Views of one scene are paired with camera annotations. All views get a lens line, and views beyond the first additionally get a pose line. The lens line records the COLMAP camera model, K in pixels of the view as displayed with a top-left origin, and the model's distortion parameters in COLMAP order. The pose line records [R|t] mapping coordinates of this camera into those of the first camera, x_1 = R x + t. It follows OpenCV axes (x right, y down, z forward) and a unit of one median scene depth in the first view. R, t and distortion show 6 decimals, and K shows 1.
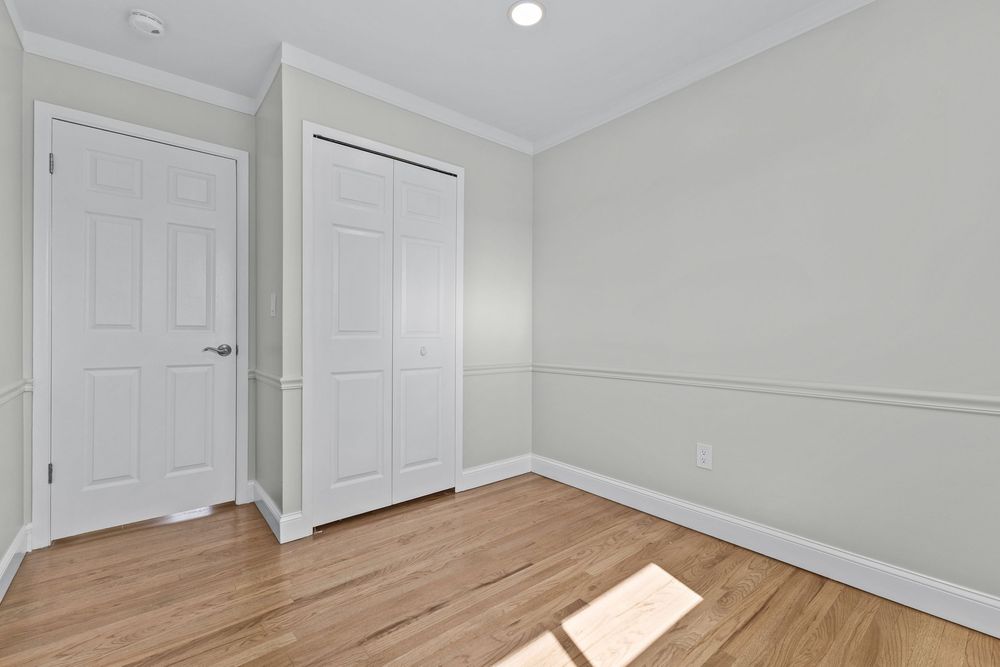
lens RADIAL K [[432.4, 0, 500.6], [0, 432.4, 328.7], [0, 0, 1]] dist [0.010567, -0.002400]
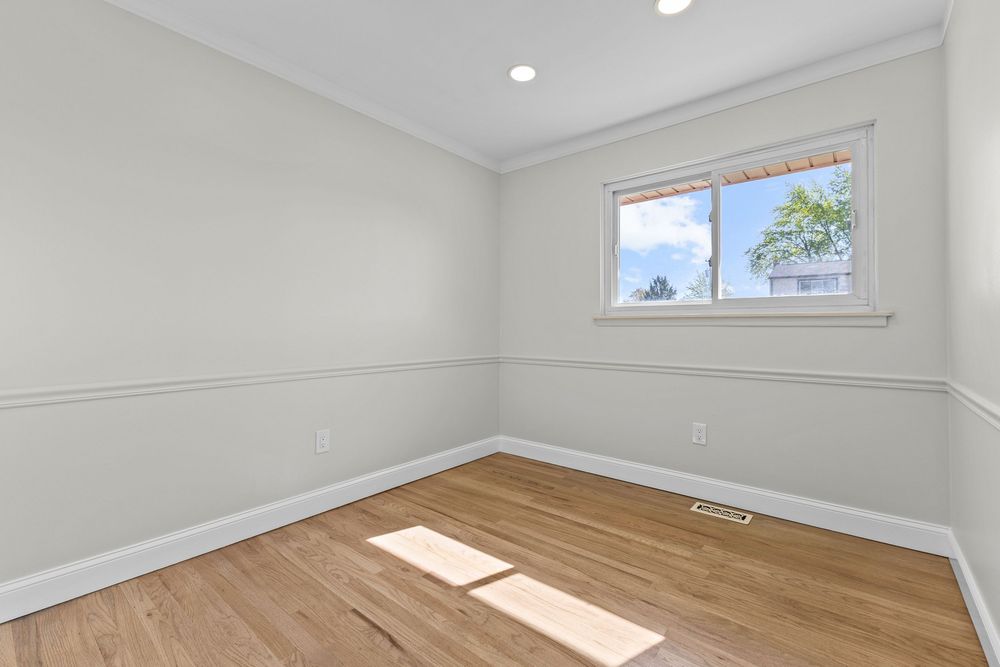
lens RADIAL K [[432.4, 0, 502.6], [0, 432.4, 330.6], [0, 0, 1]] dist [0.010567, -0.002400]
pose [[-0.174841, -0.016907, 0.984452, -0.794637], [-0.011569, 0.999819, 0.015116, -0.012471], [-0.984529, -0.008746, -0.175005, 0.866097]]
